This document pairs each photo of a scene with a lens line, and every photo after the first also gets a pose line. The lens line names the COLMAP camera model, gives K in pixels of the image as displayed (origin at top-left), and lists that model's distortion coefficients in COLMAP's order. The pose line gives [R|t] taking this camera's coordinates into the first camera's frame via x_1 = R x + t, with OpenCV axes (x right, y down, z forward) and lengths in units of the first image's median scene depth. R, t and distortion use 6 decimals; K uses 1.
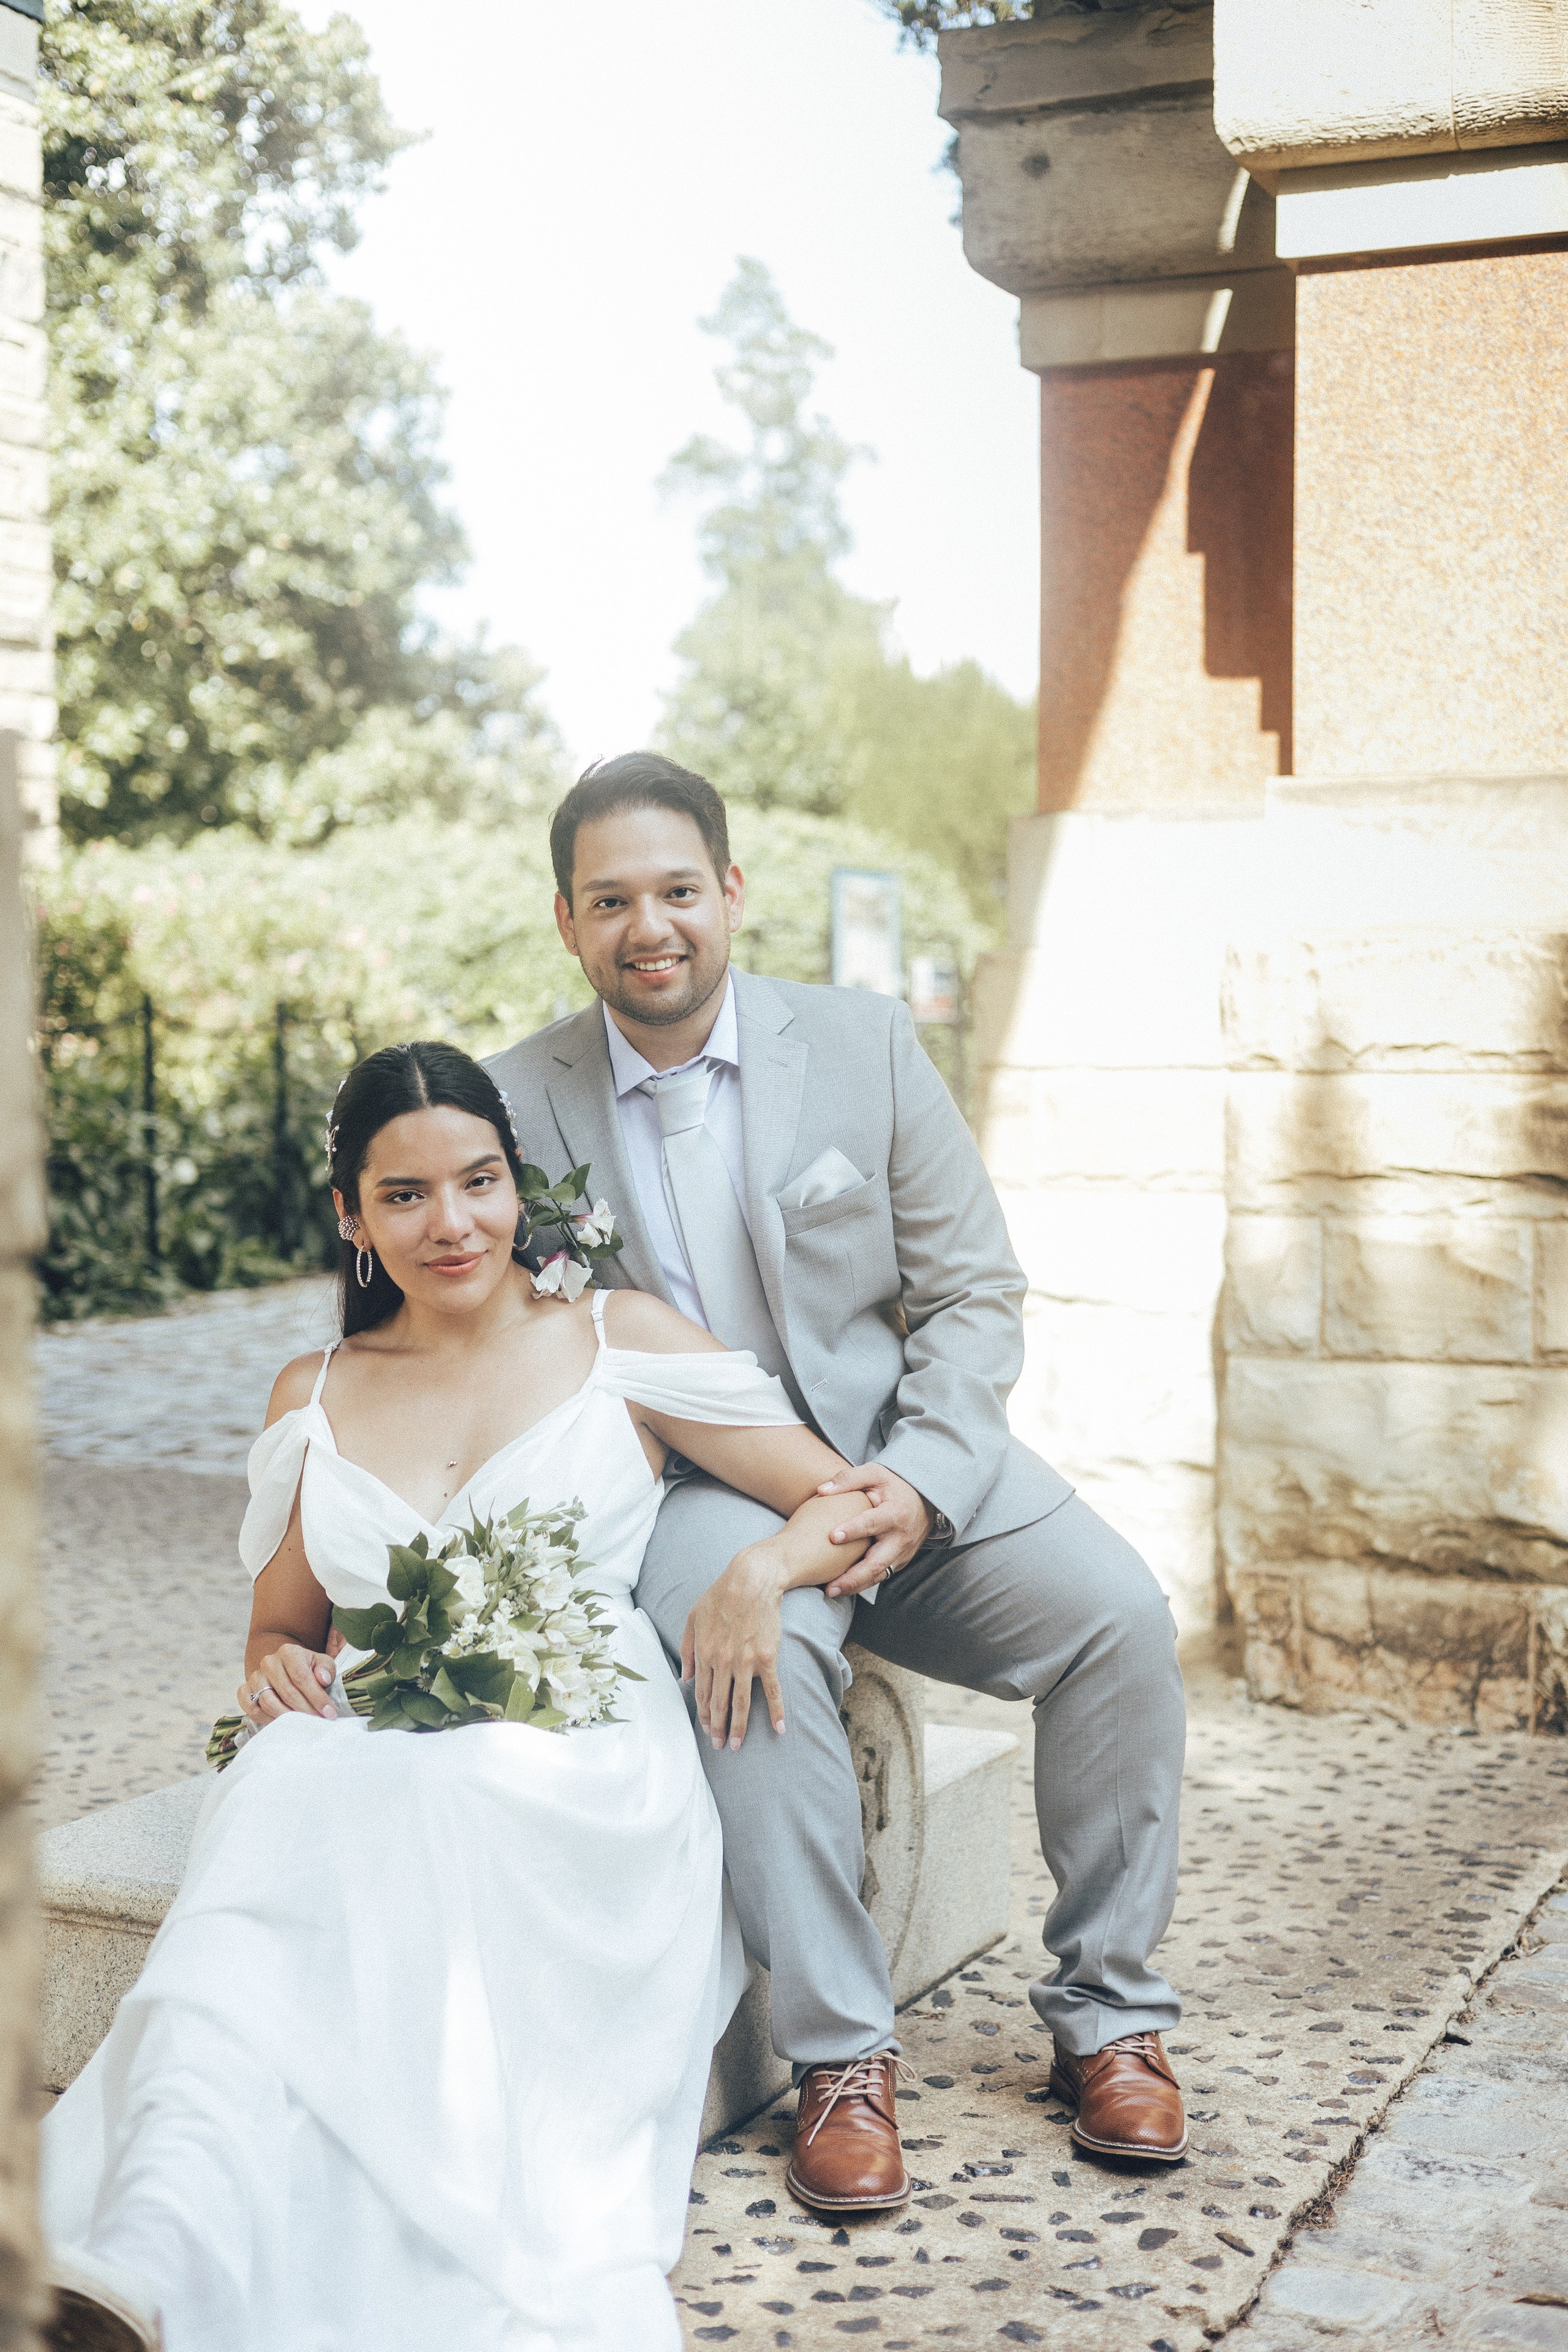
lens RADIAL K [[3394.5, 0, 781.6], [0, 3394.5, 1108.8], [0, 0, 1]] dist [0.017580, 0.035200]
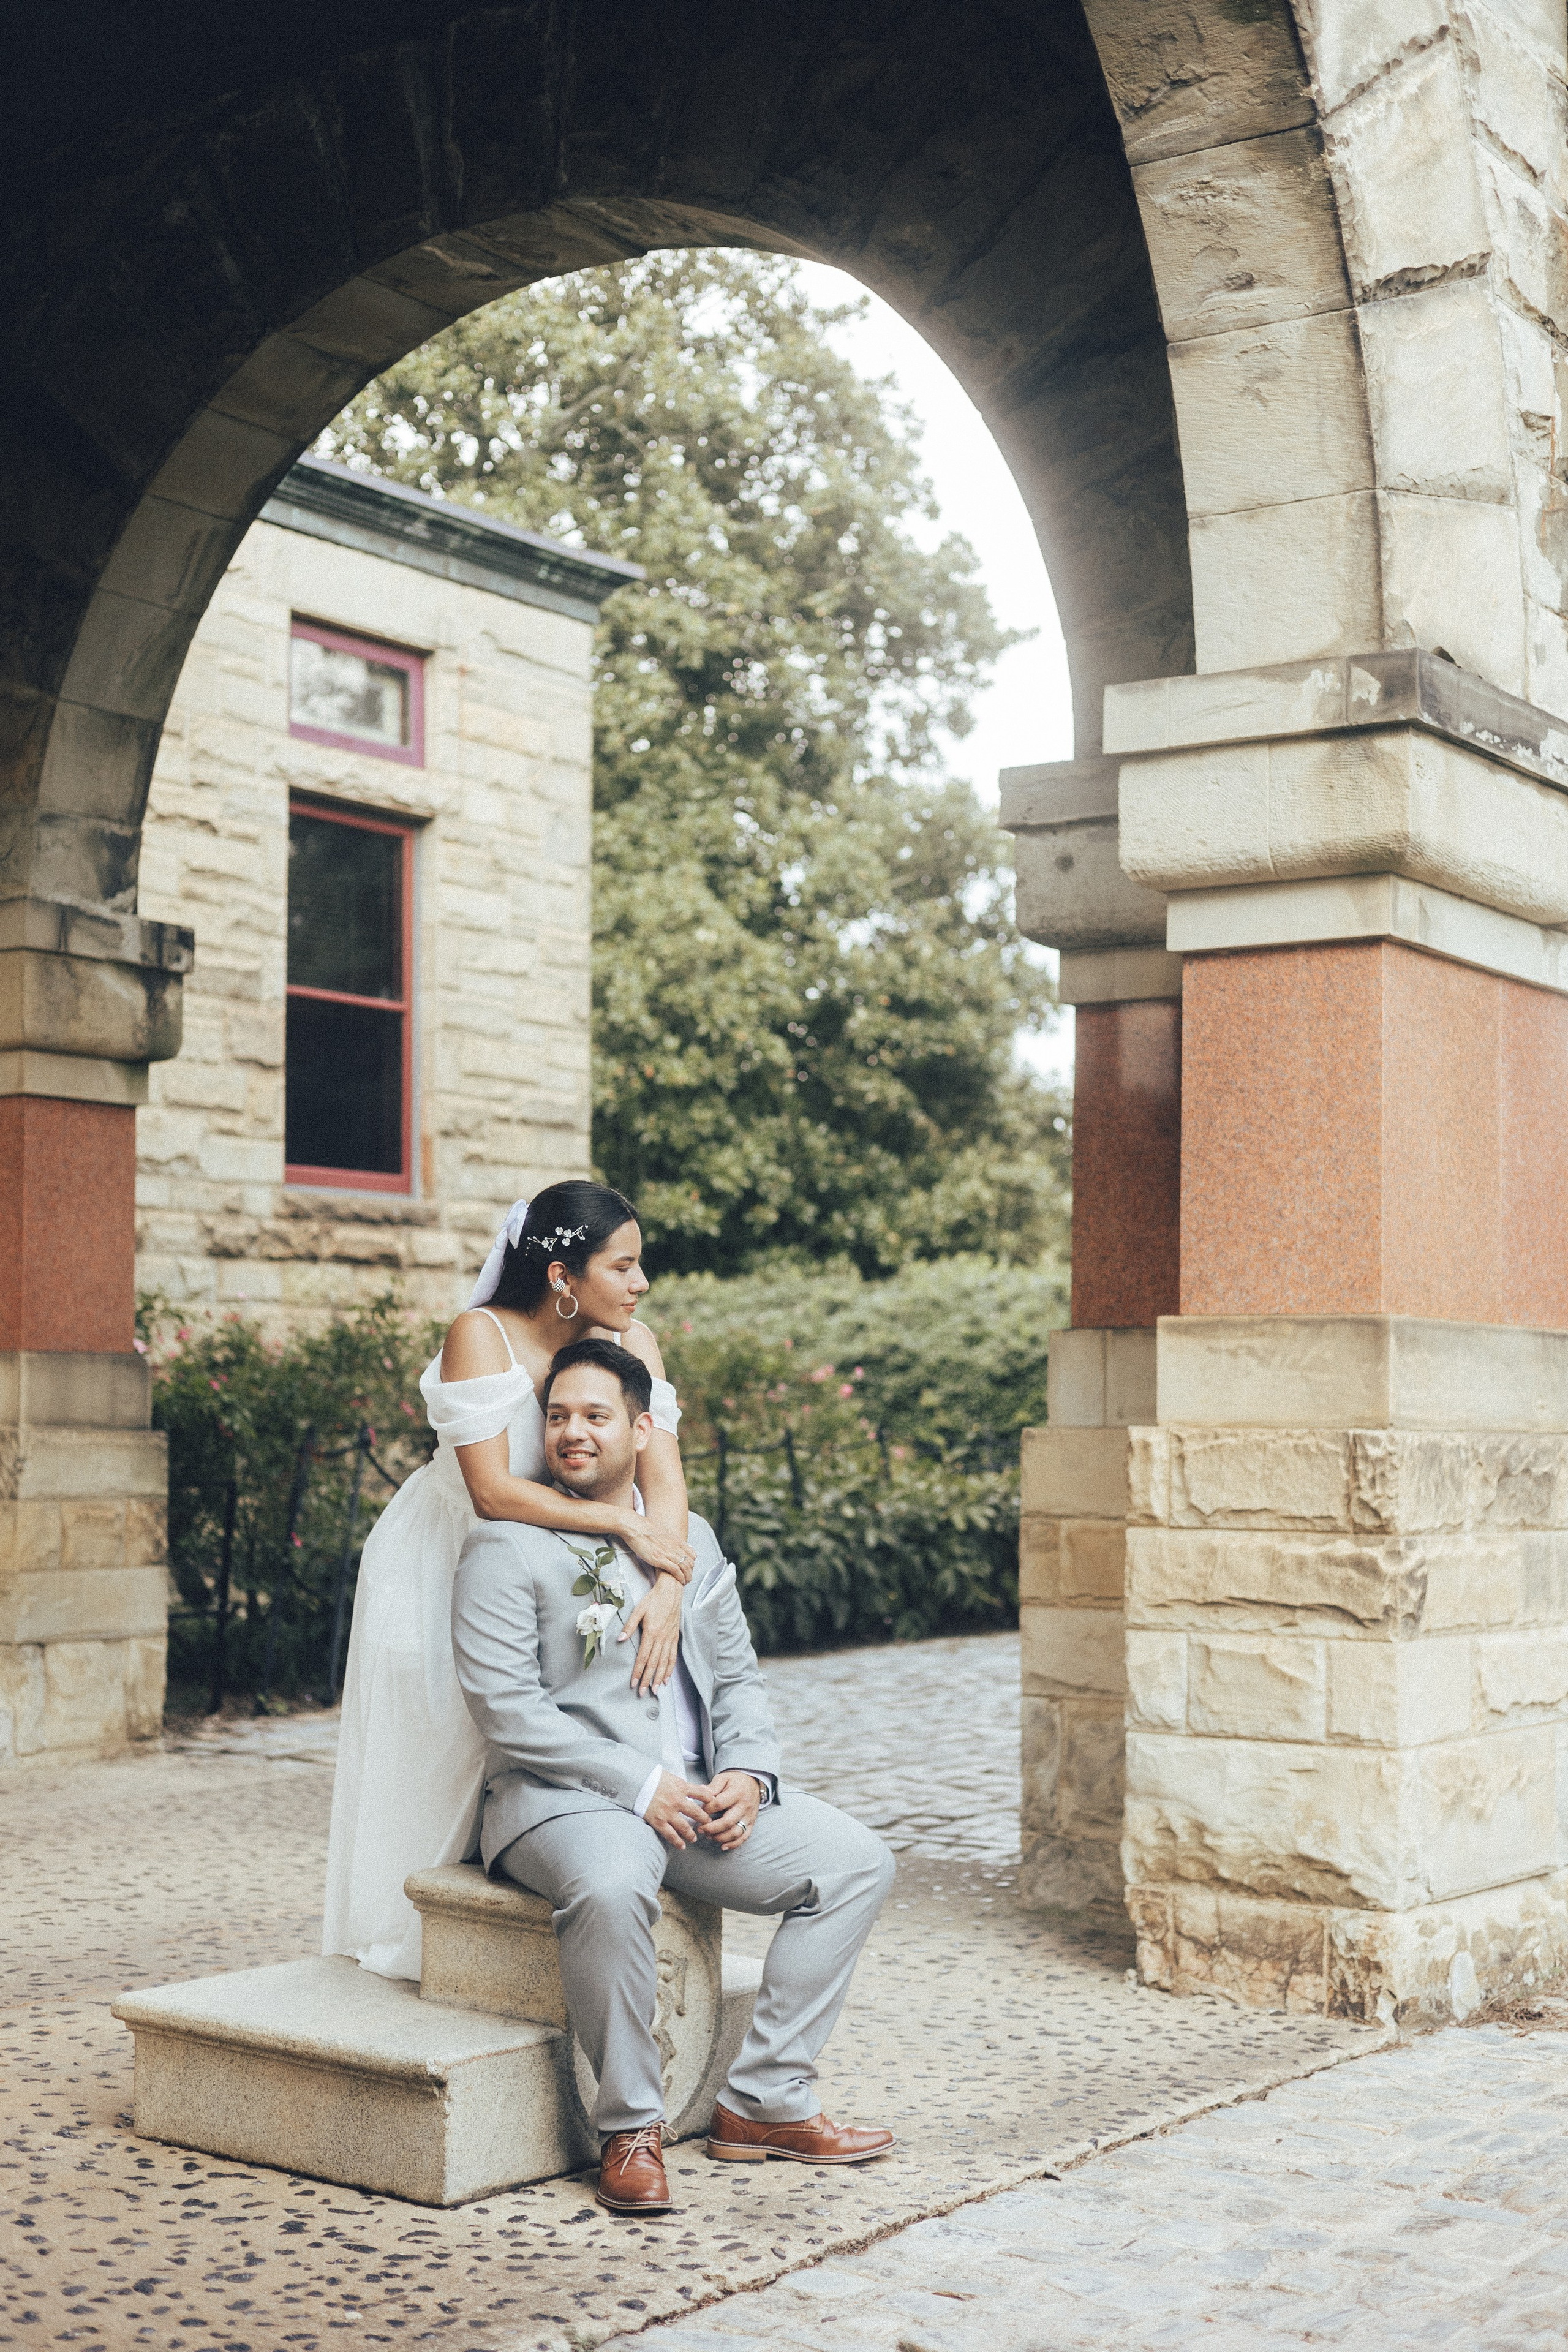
lens RADIAL K [[3290.5, 0, 784.0], [0, 3290.5, 1176.0], [0, 0, 1]] dist [0.013150, 0.017463]
pose [[0.979068, 0.000667, -0.203530, 0.271651], [-0.021055, 0.994961, -0.098022, -0.018434], [0.202439, 0.100256, 0.974149, -0.367653]]
